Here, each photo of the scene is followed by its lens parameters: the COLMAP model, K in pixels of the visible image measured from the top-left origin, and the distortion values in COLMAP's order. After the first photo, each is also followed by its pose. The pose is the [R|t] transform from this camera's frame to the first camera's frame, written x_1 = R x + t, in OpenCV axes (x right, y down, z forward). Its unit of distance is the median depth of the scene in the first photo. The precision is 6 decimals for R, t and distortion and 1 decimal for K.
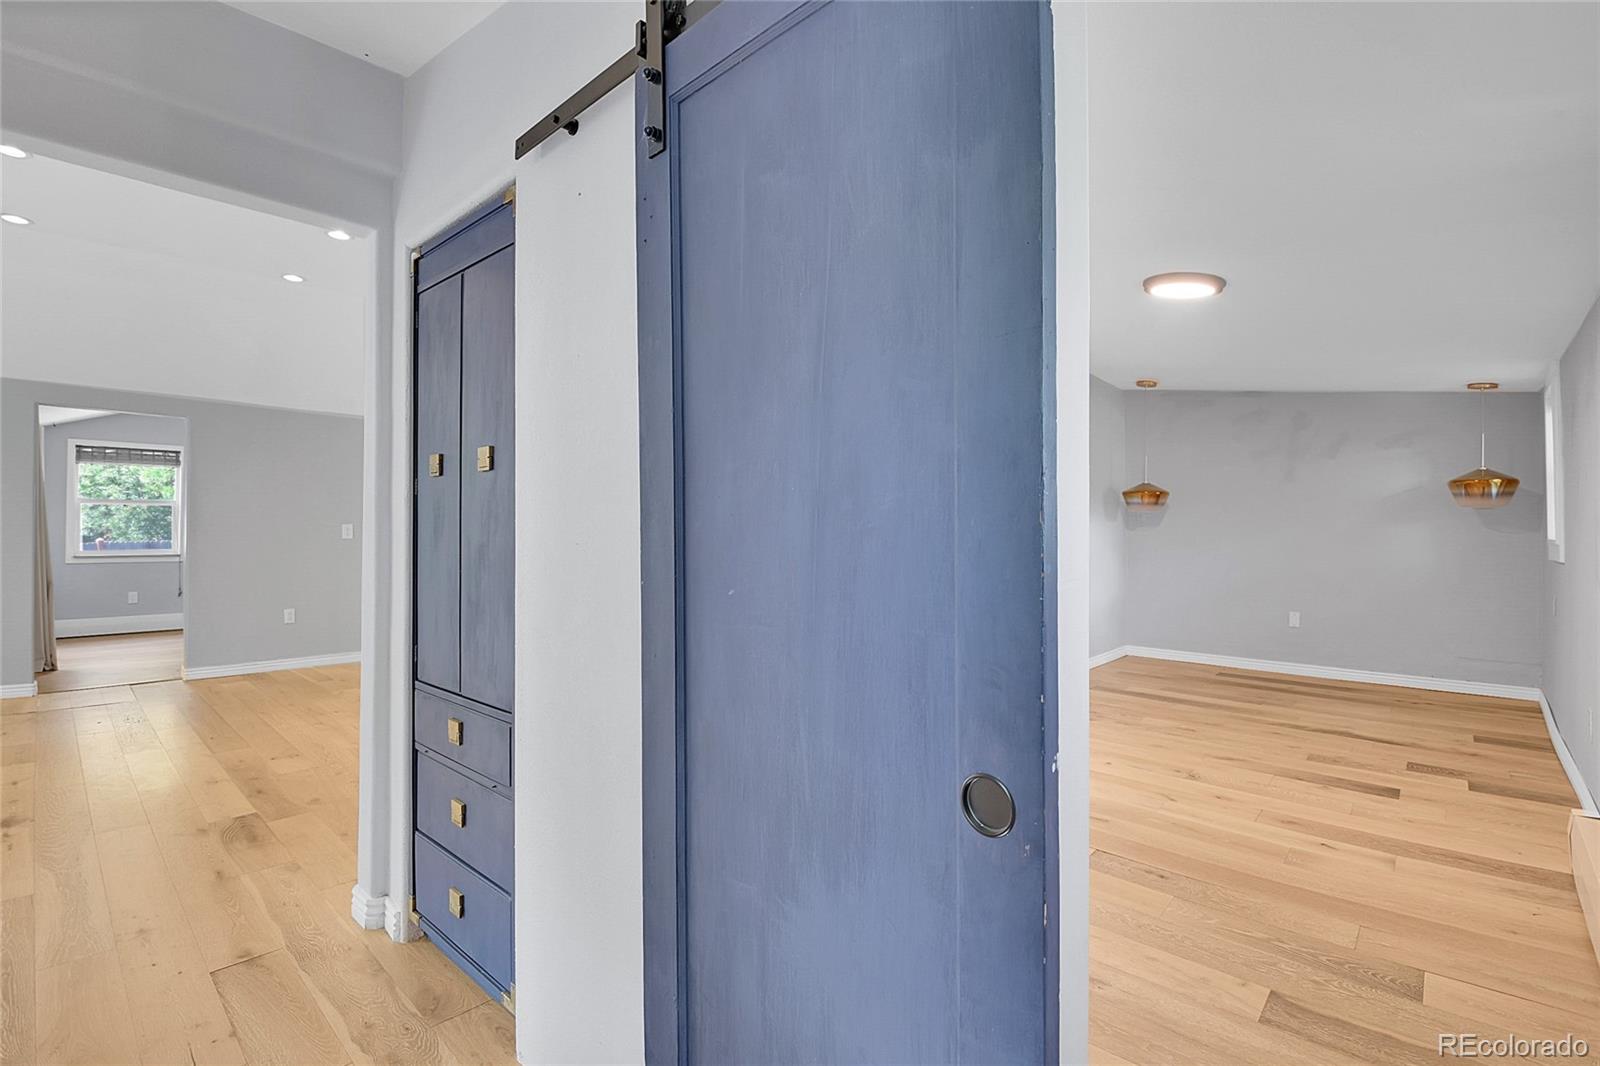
lens RADIAL K [[718.4, 0, 808.8], [0, 718.4, 521.0], [0, 0, 1]] dist [-0.003122, -0.014840]
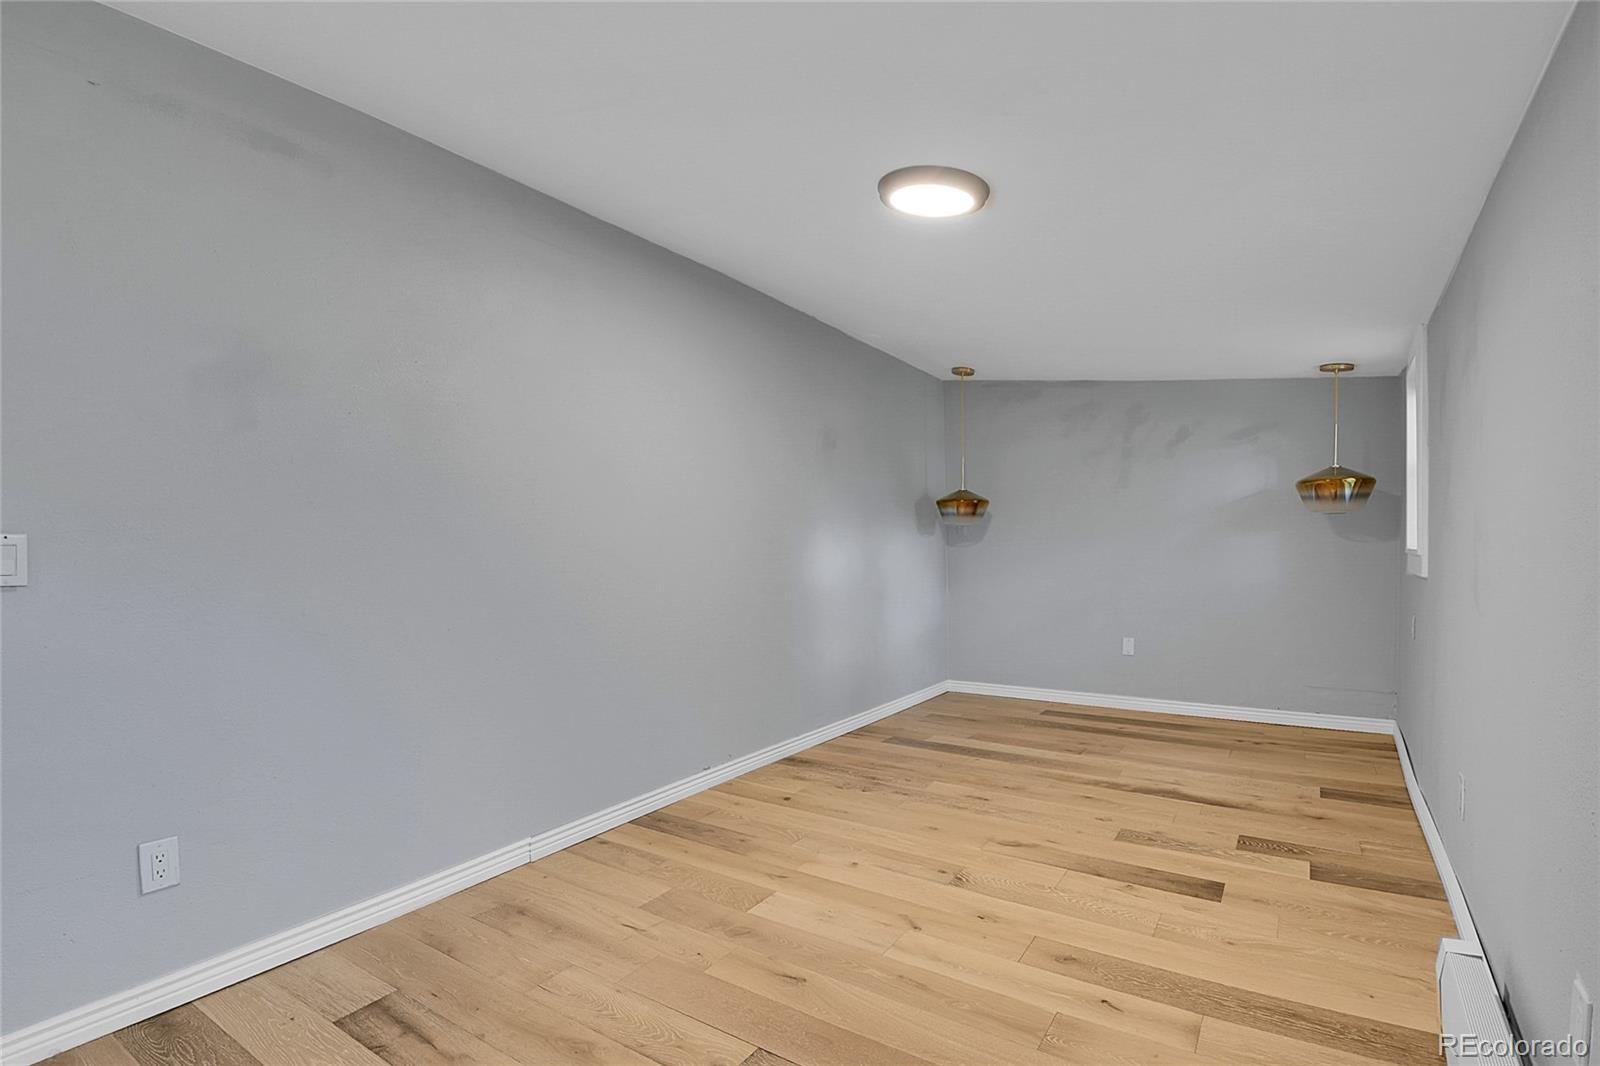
lens RADIAL K [[705.0, 0, 799.2], [0, 705.0, 569.8], [0, 0, 1]] dist [0.013576, -0.030080]
pose [[0.994262, -0.020794, 0.104931, 0.236395], [0.016432, 0.998971, 0.042270, 0.003521], [-0.105702, -0.040303, 0.993581, 0.239737]]
